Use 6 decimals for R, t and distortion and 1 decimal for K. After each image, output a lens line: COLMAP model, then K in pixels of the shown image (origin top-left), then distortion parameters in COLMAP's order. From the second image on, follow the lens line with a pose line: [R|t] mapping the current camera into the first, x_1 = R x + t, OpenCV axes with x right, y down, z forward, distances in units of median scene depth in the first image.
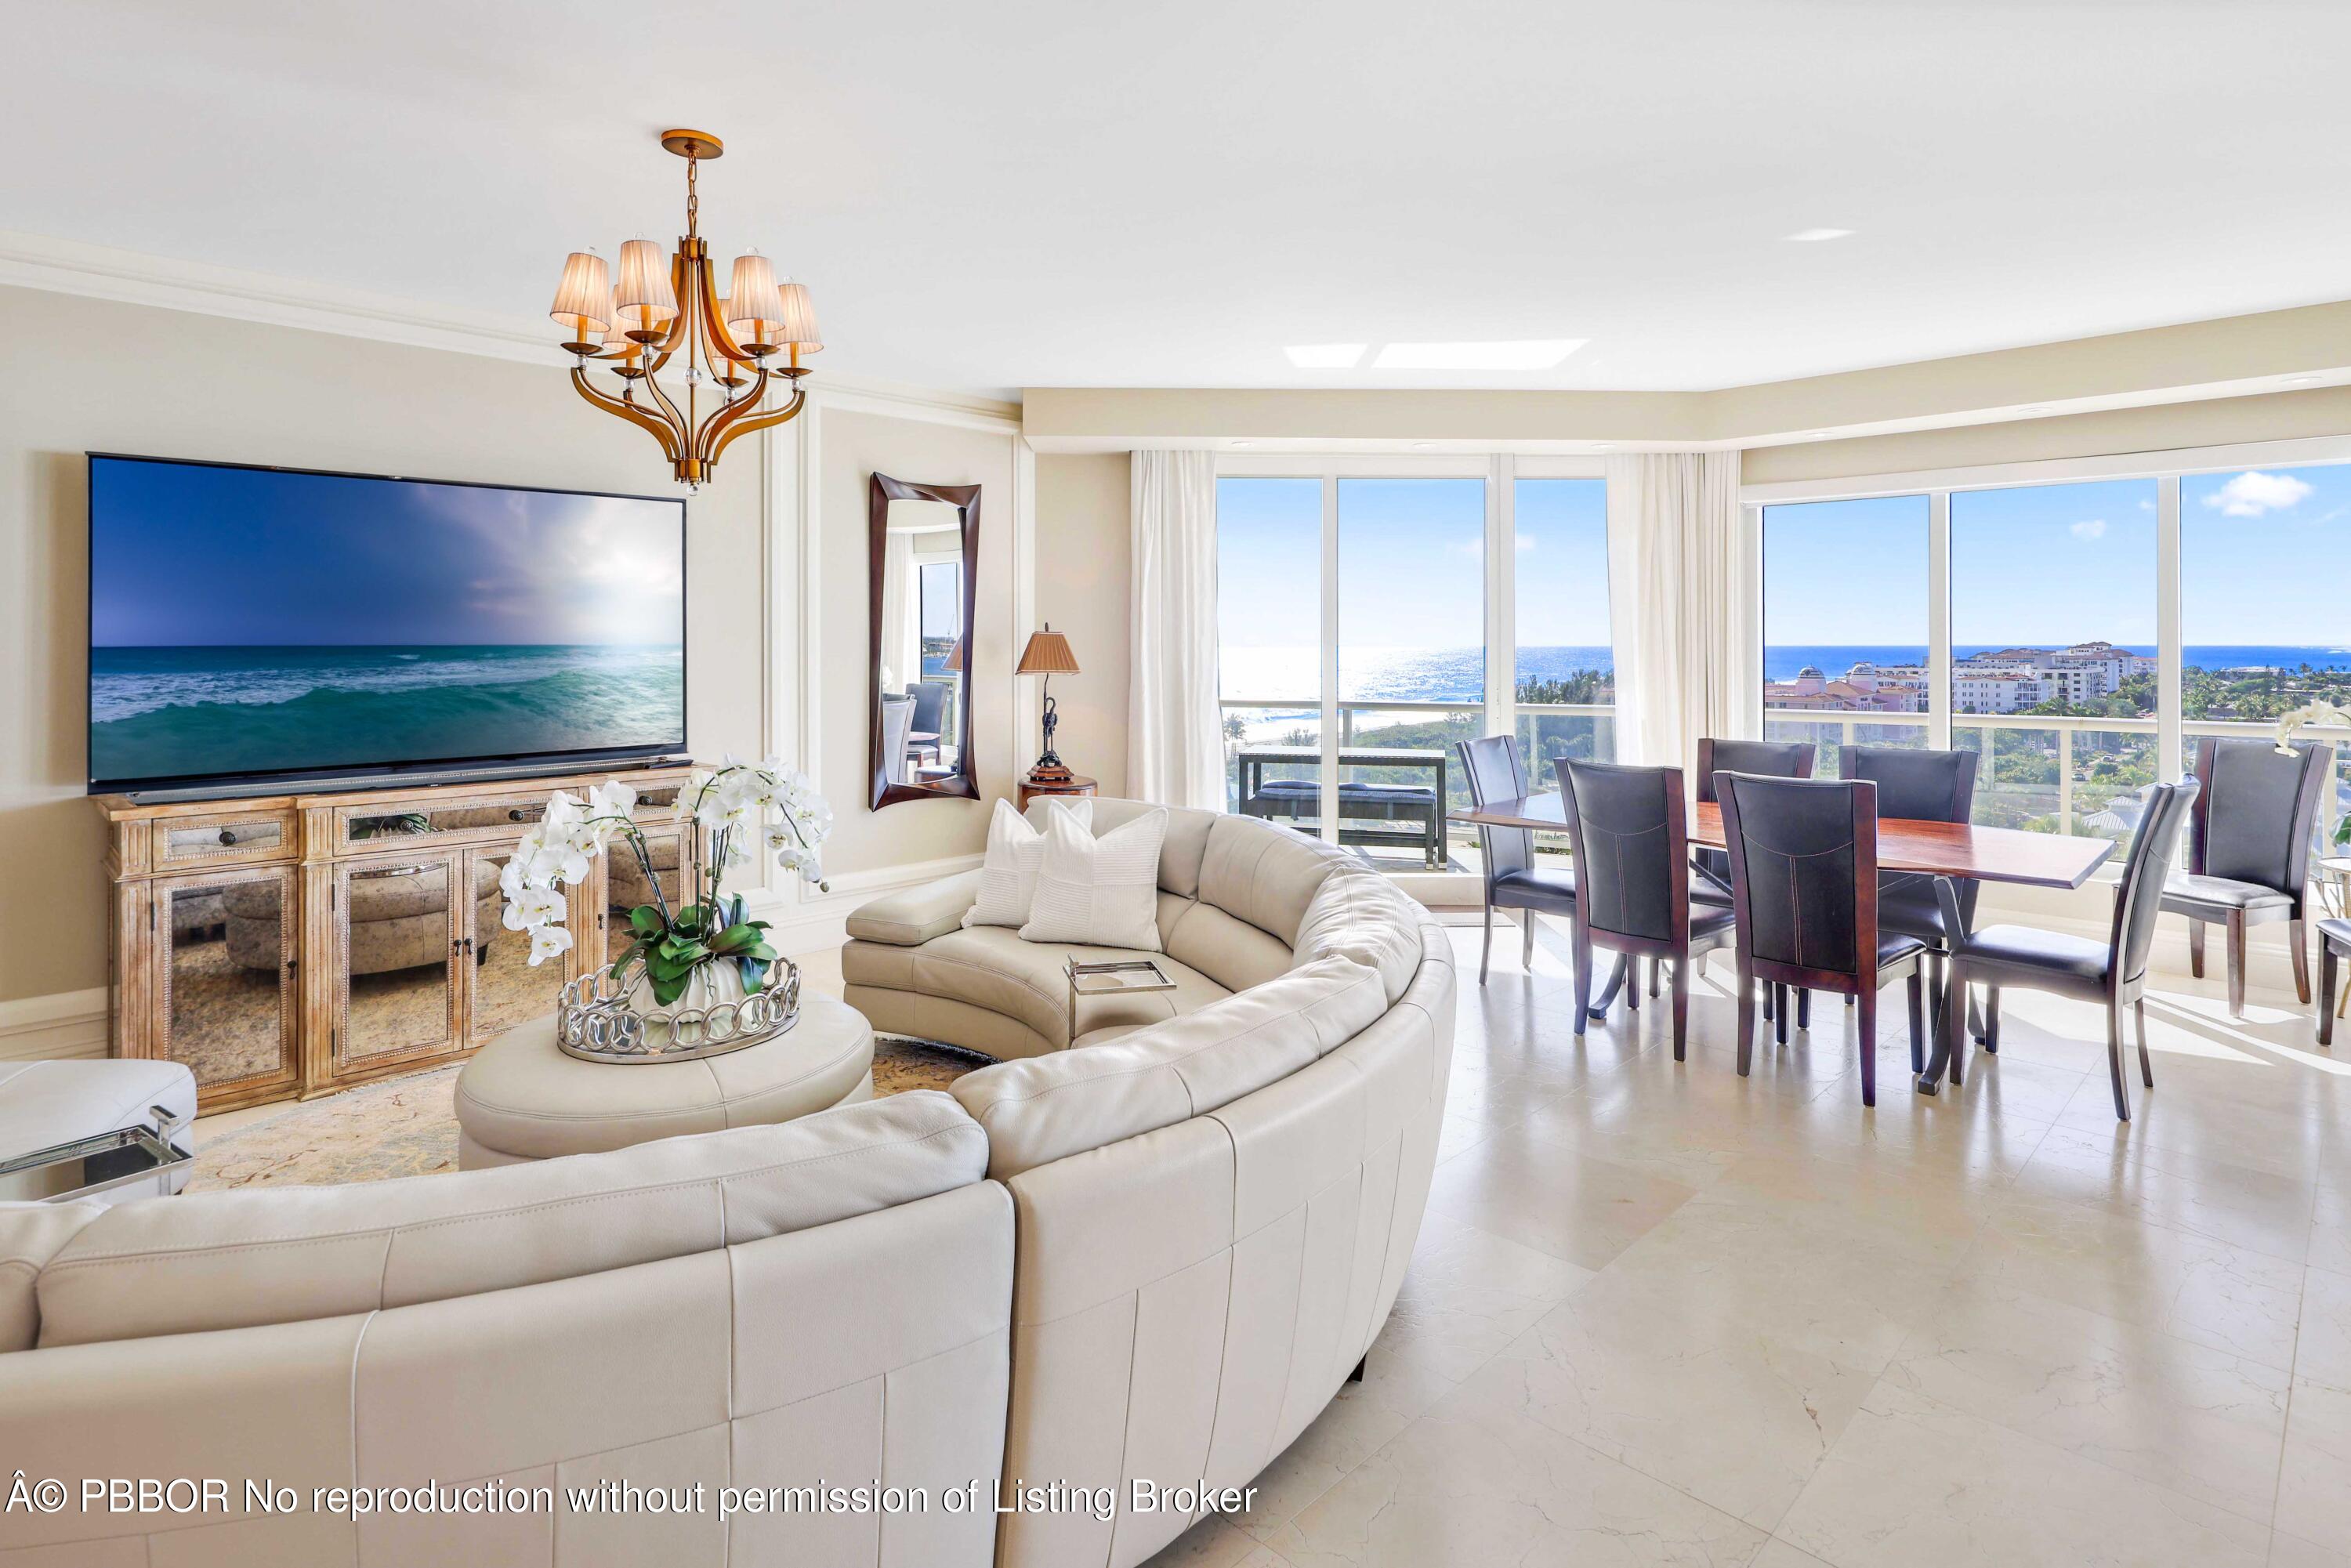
lens RADIAL K [[1094.1, 0, 1285.3], [0, 1094.1, 685.7], [0, 0, 1]] dist [-0.001107, 0.000045]
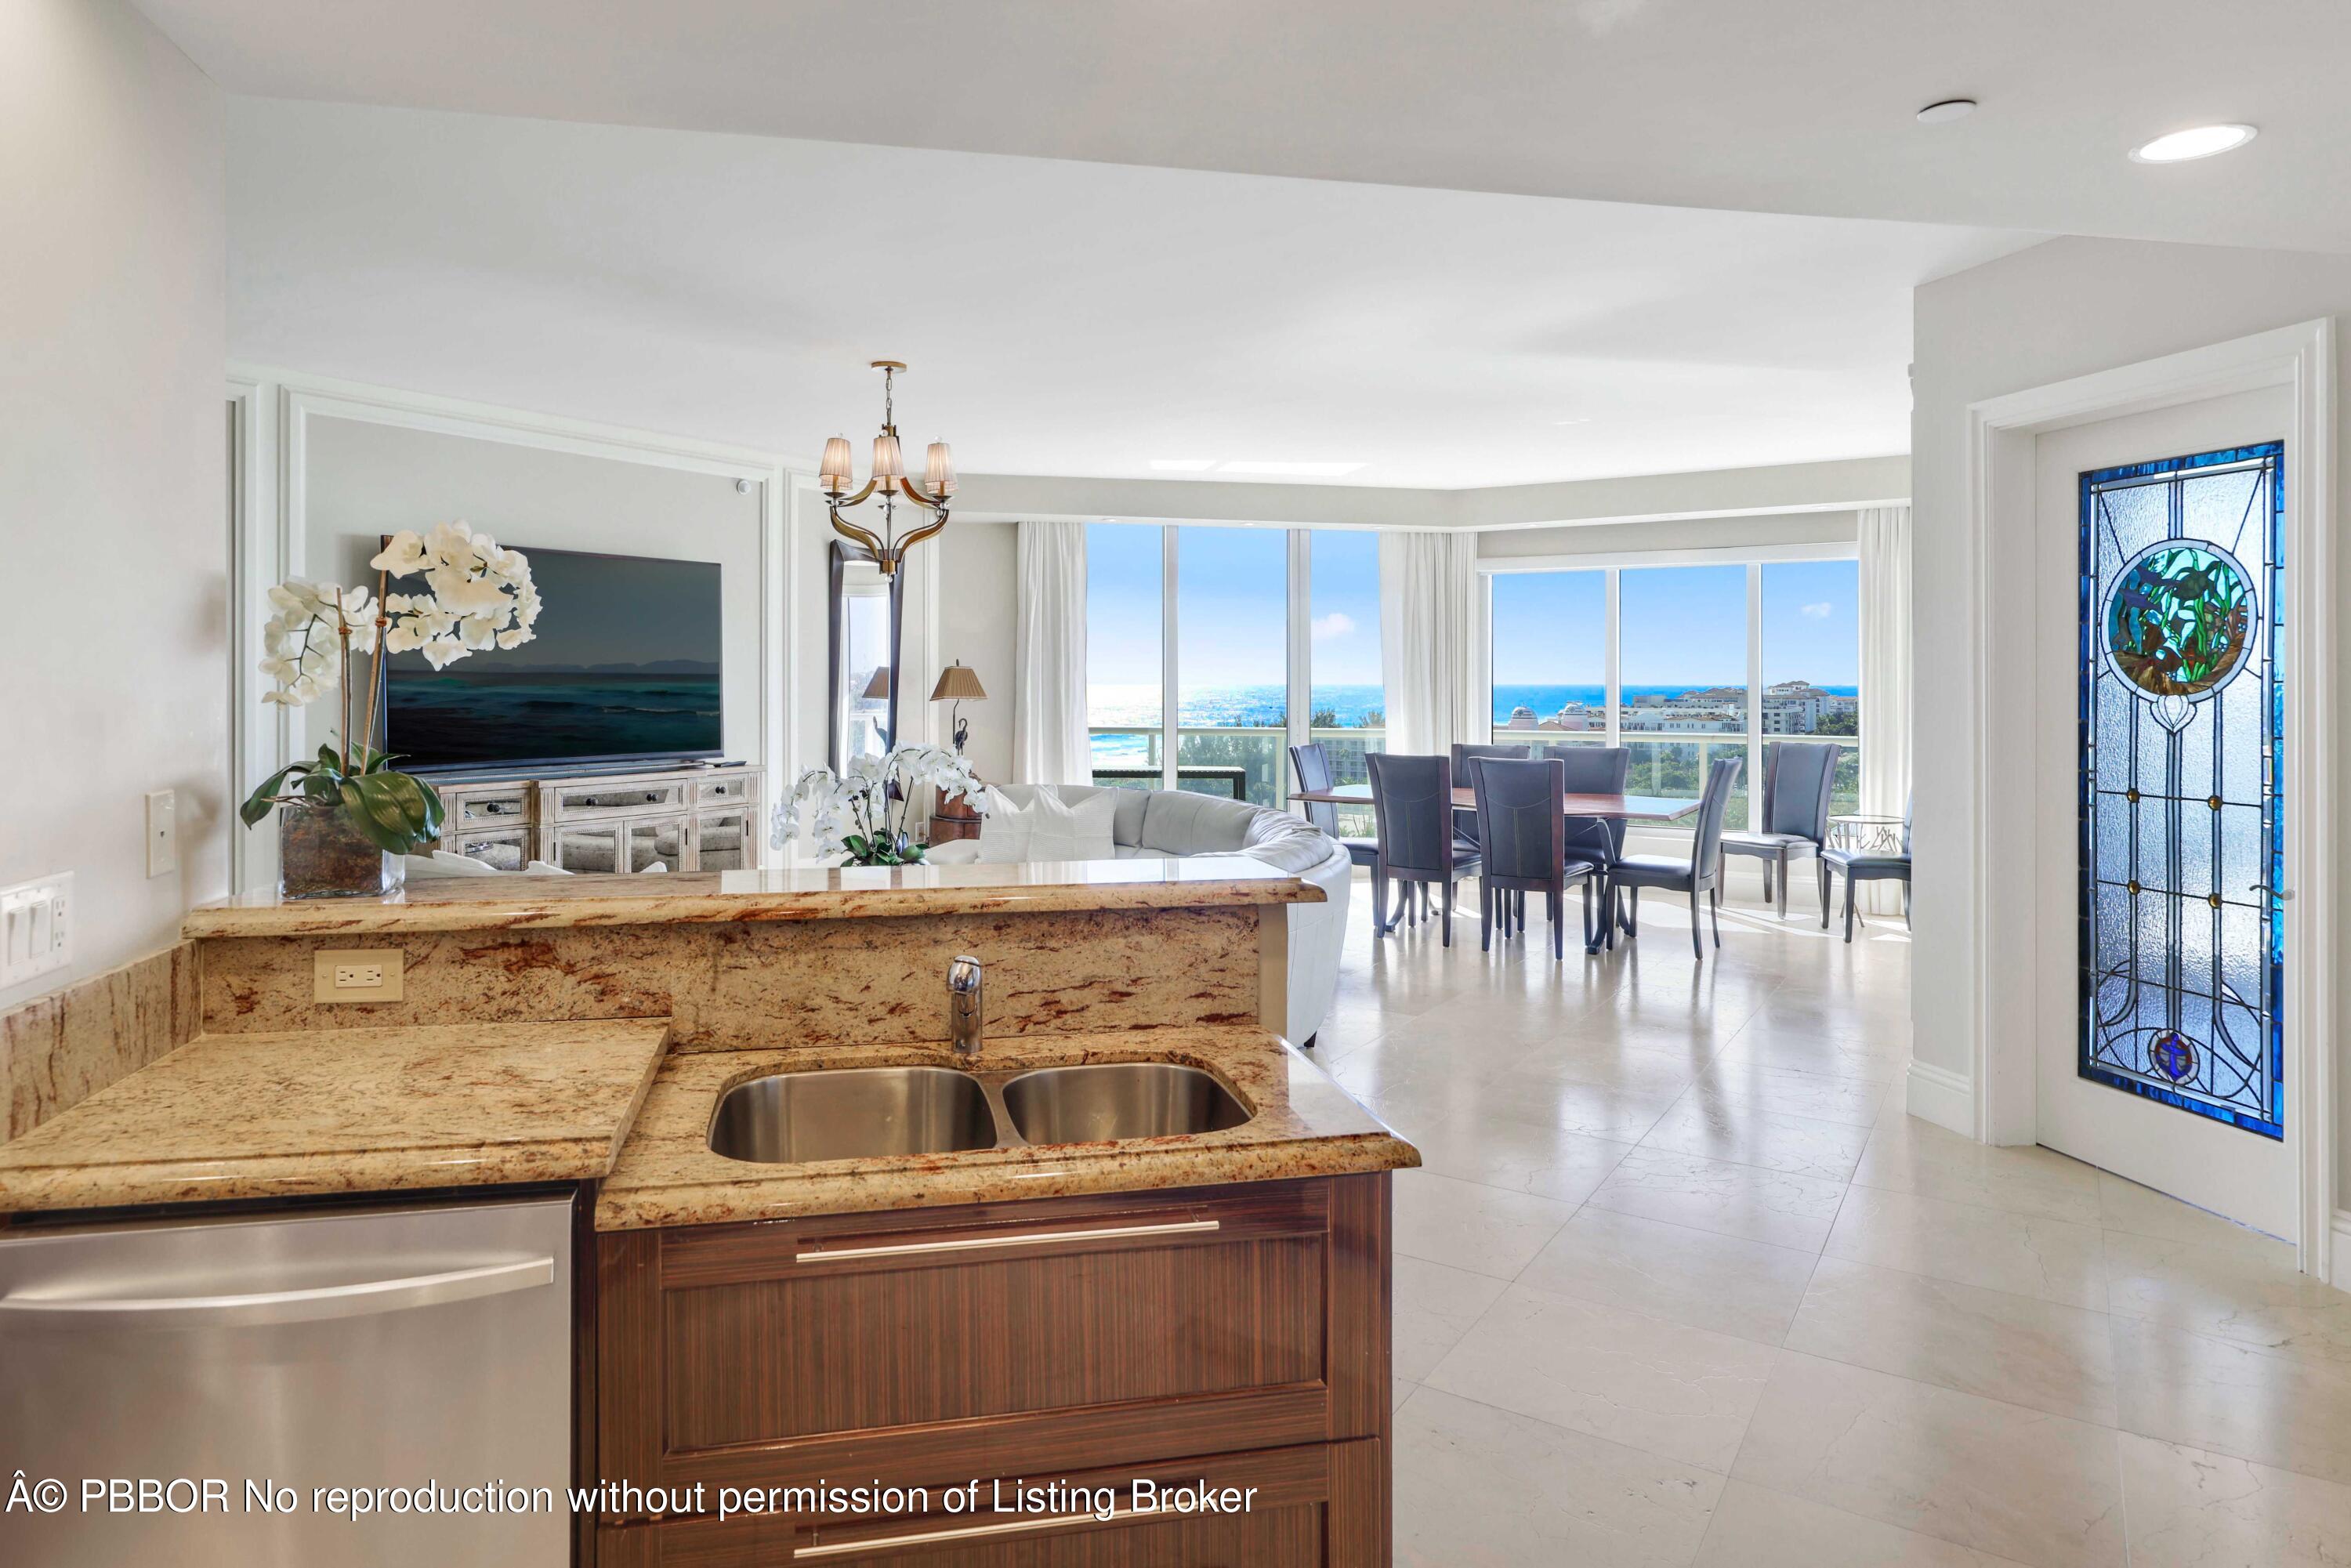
lens RADIAL K [[1256.4, 0, 1174.5], [0, 1256.4, 735.4], [0, 0, 1]] dist [0.002721, 0.000584]
pose [[0.984149, -0.004103, 0.177296, -0.288249], [0.003129, 0.999978, 0.005773, 0.028507], [-0.177316, -0.005127, 0.984141, -0.590026]]
